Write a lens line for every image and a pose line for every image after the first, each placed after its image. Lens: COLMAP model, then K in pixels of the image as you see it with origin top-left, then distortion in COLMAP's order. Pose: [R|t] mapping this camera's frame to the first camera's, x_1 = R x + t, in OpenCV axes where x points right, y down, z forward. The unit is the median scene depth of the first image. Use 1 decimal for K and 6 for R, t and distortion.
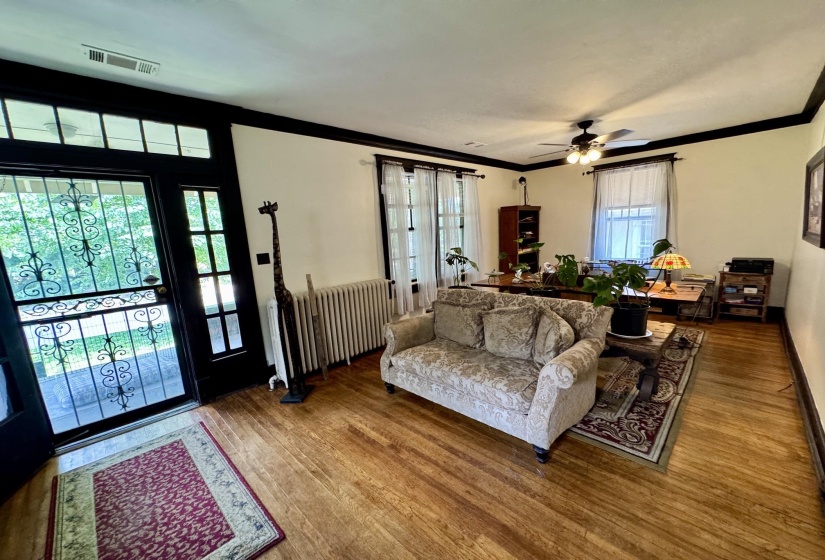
lens RADIAL K [[332.3, 0, 413.6], [0, 332.3, 277.0], [0, 0, 1]] dist [0.000103, -0.000124]
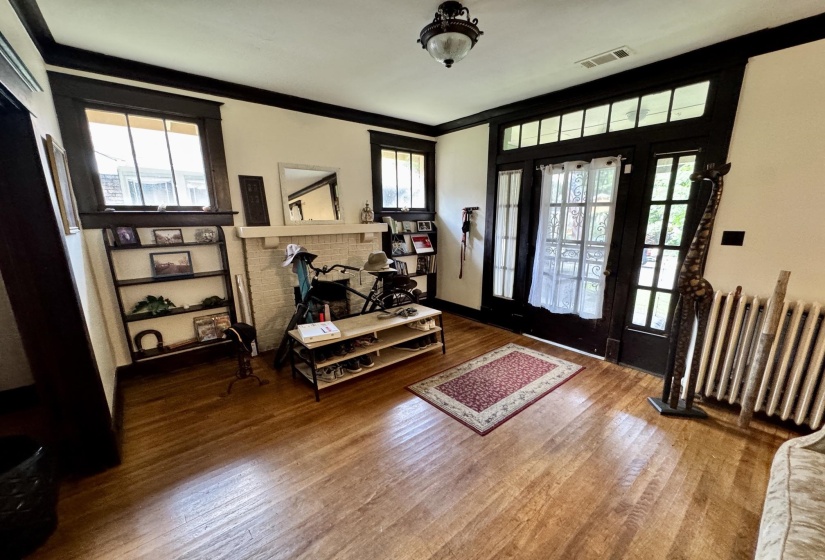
lens RADIAL K [[337.7, 0, 412.5], [0, 337.7, 280.0], [0, 0, 1]] dist [0.001160, 0.000186]
pose [[-0.088534, 0.240781, -0.966533, 0.550970], [-0.131311, 0.959054, 0.250945, -0.087384], [0.987380, 0.149133, -0.053292, 0.475632]]
